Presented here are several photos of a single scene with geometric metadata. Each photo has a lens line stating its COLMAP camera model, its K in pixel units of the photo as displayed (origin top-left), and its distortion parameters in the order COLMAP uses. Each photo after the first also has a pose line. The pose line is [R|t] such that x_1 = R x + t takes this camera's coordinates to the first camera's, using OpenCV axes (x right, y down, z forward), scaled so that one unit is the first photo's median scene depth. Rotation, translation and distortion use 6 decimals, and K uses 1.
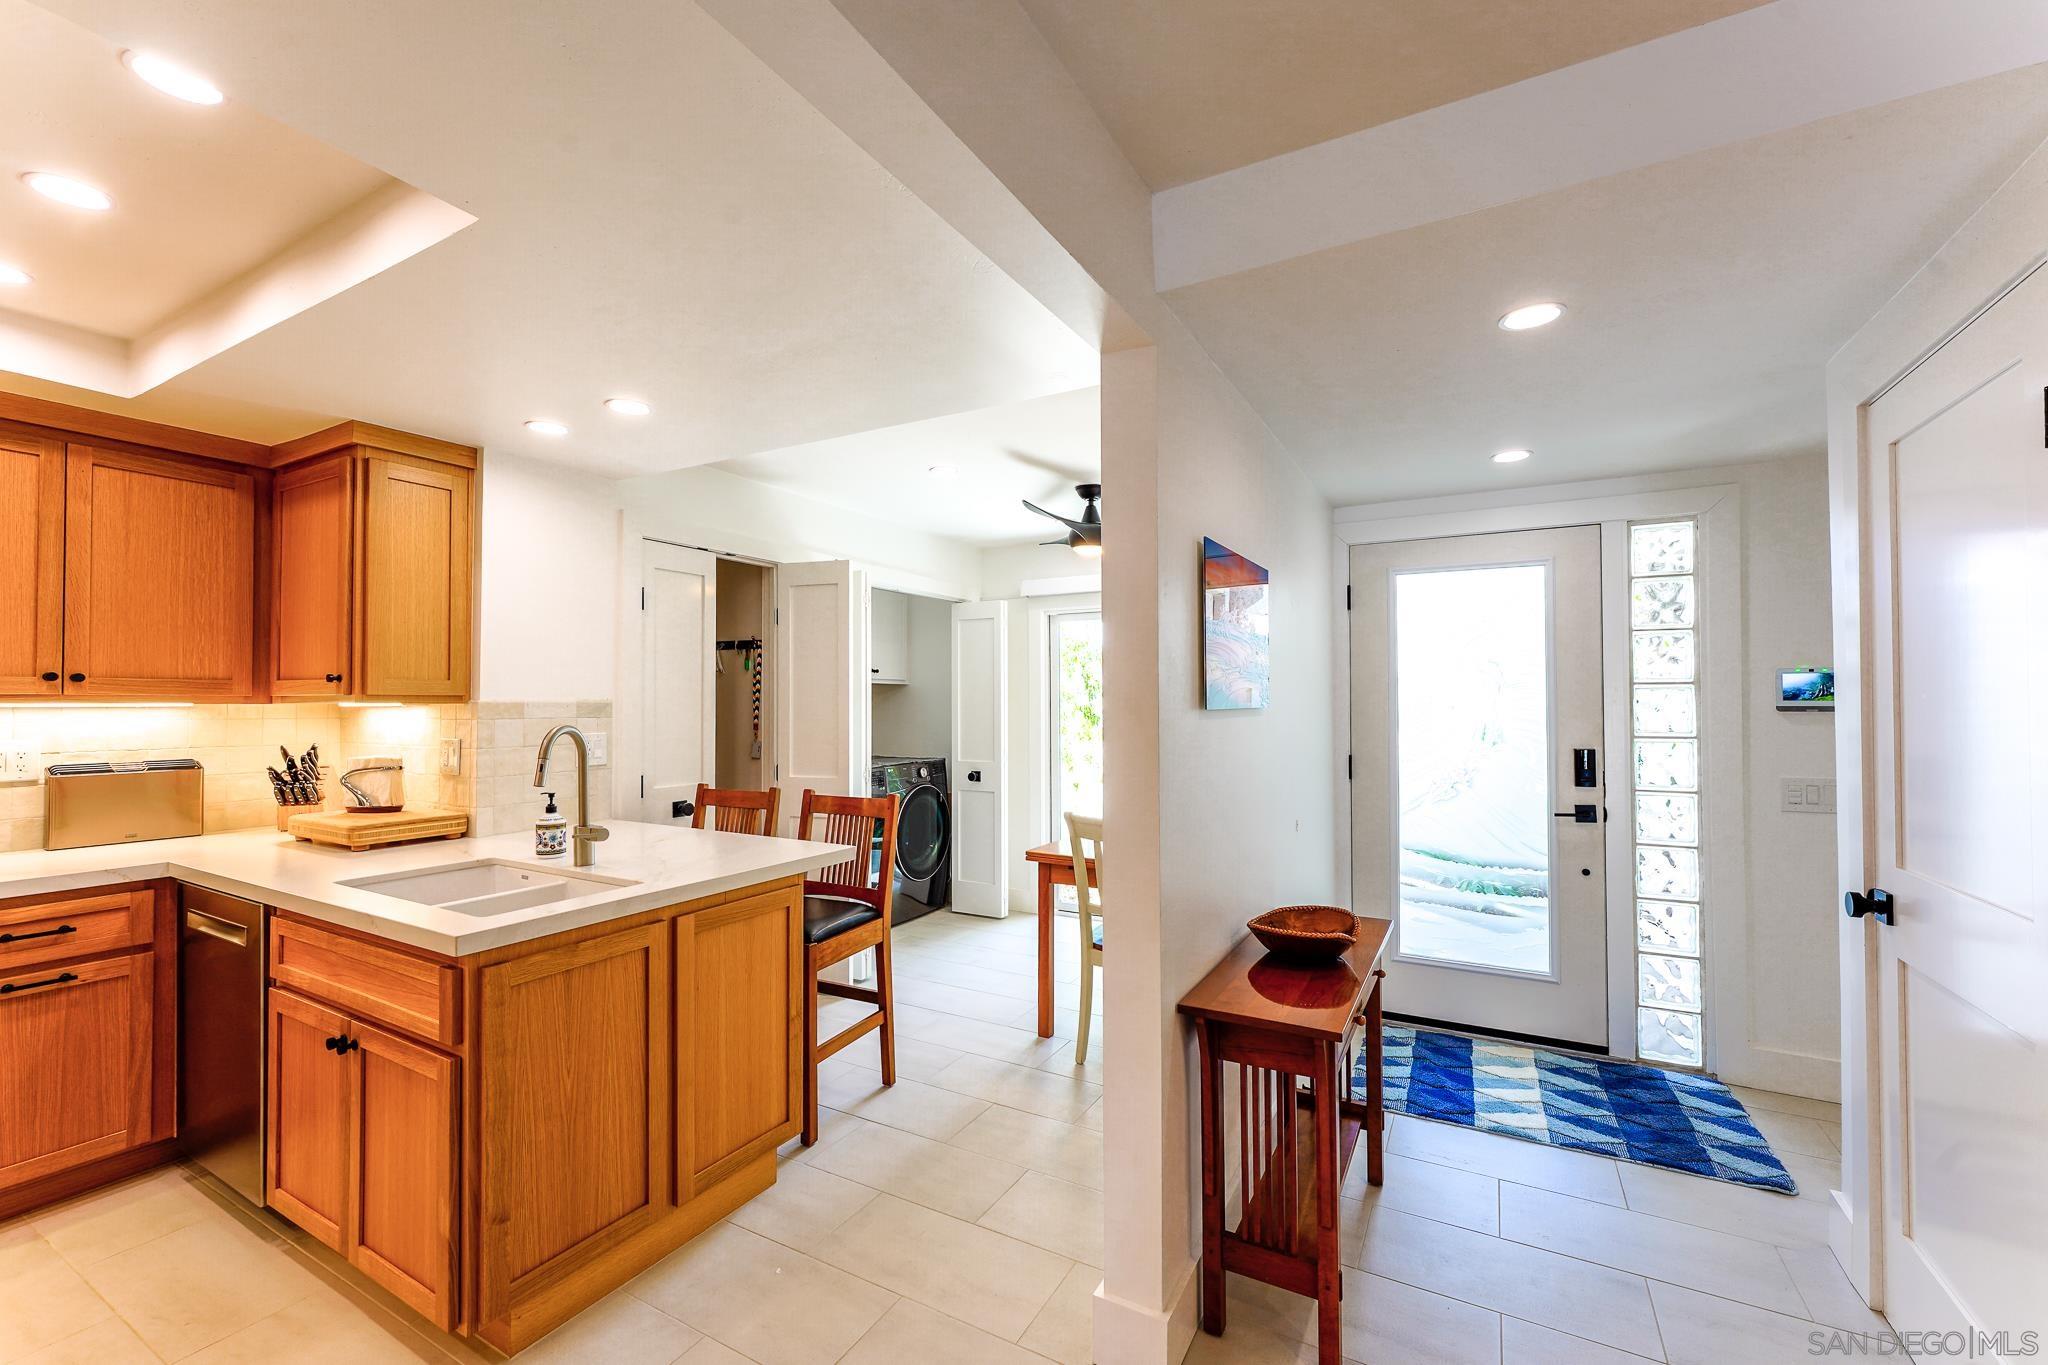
lens RADIAL K [[834.6, 0, 1038.1], [0, 834.6, 689.0], [0, 0, 1]] dist [0.004266, 0.000213]
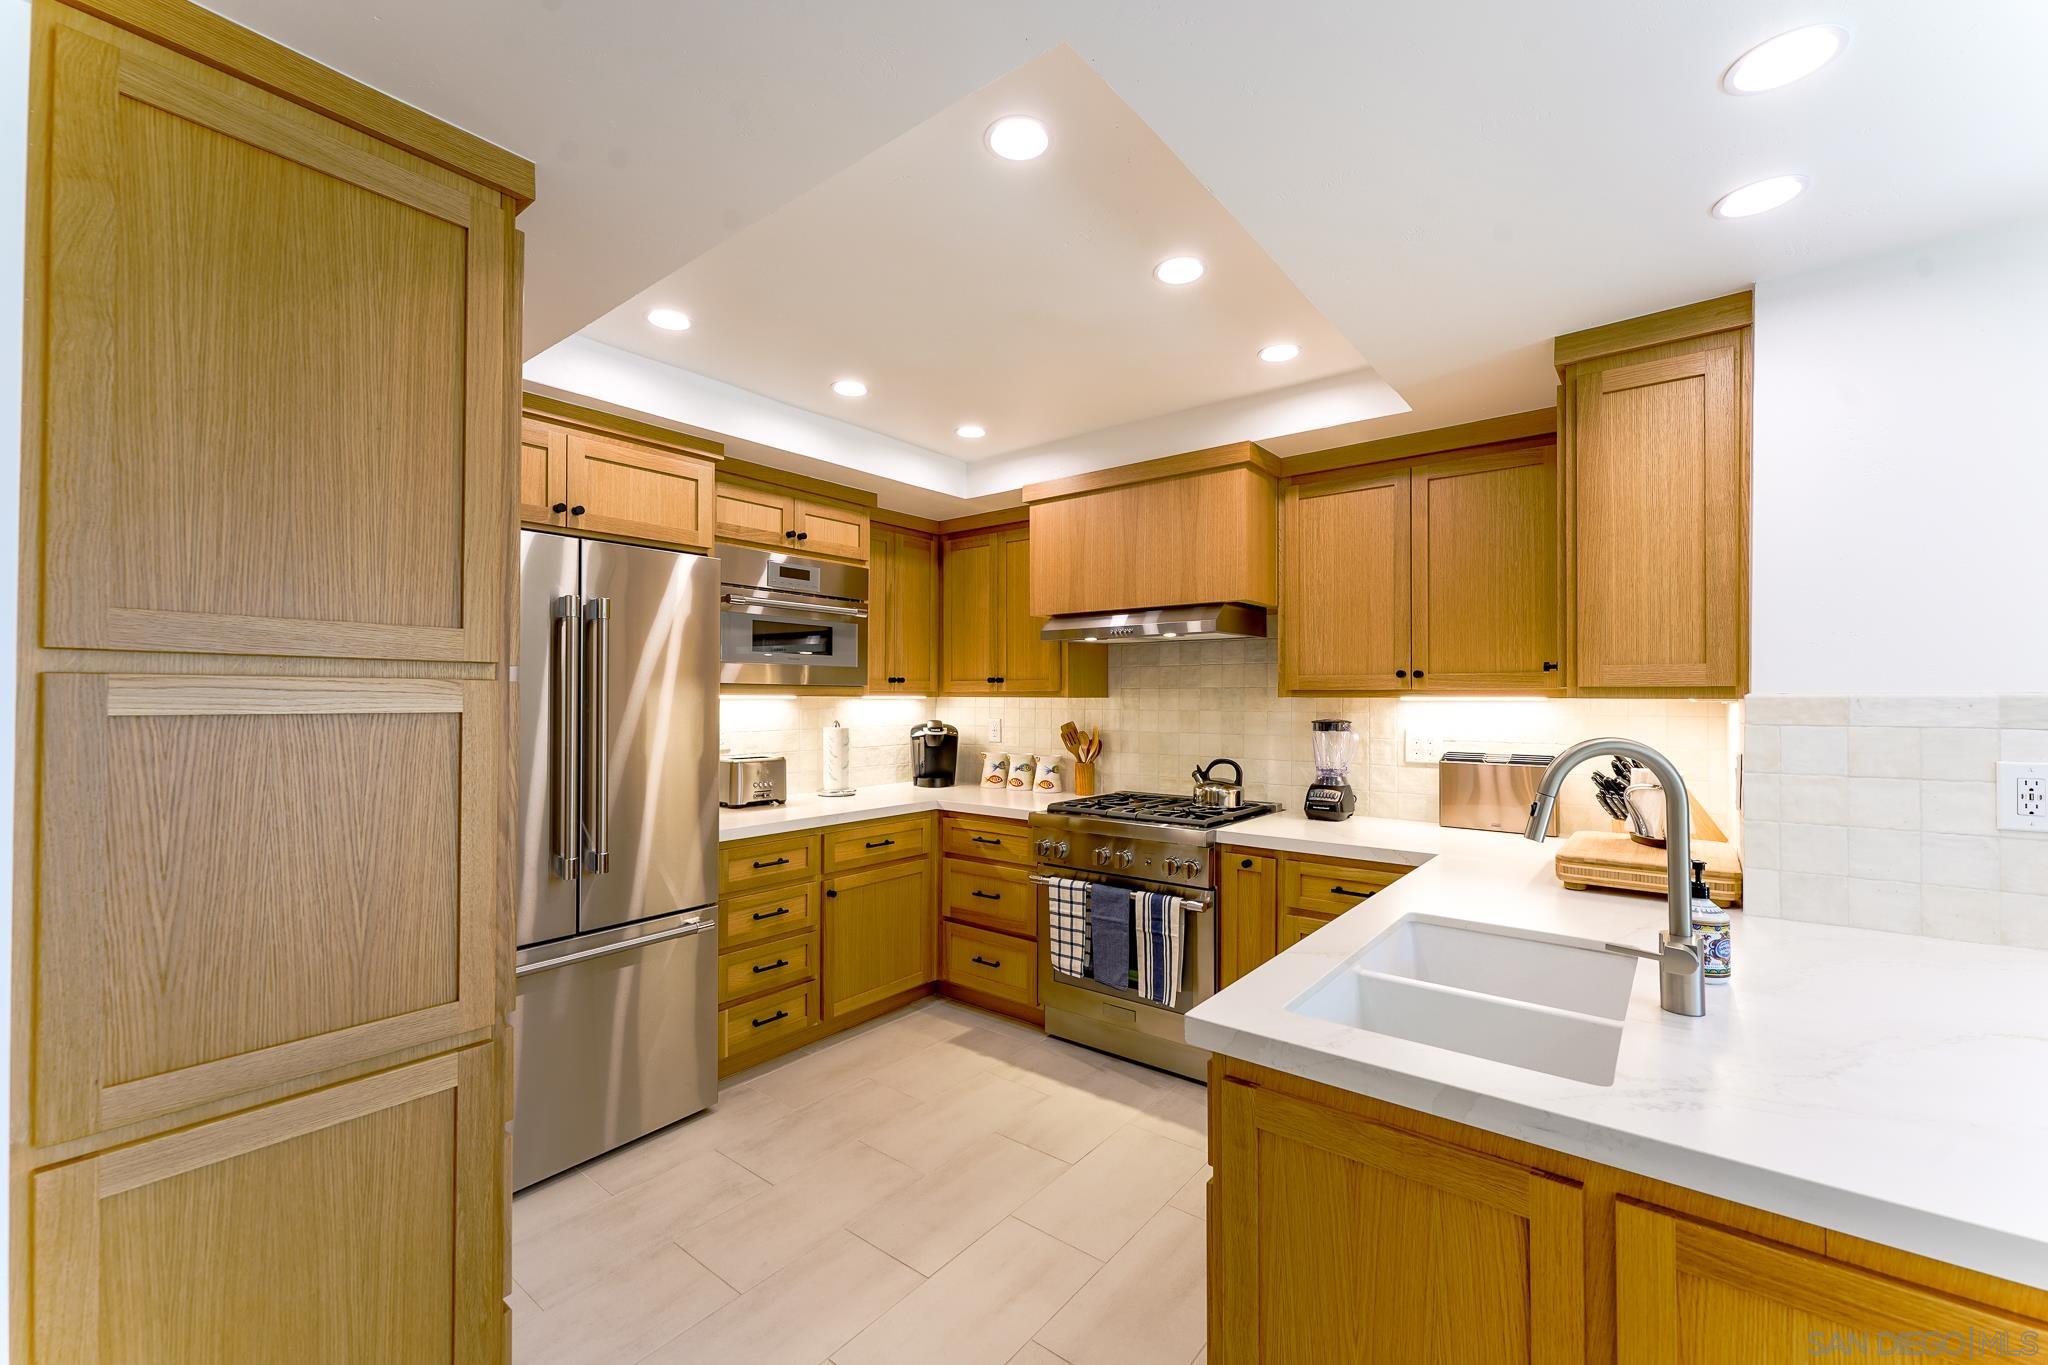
lens RADIAL K [[834.6, 0, 1023.0], [0, 834.6, 690.2], [0, 0, 1]] dist [0.004266, 0.000213]
pose [[-0.162819, -0.004392, -0.986646, 0.024747], [0.016116, 0.999845, -0.007110, 0.004966], [0.986524, -0.017059, -0.162723, 0.442447]]
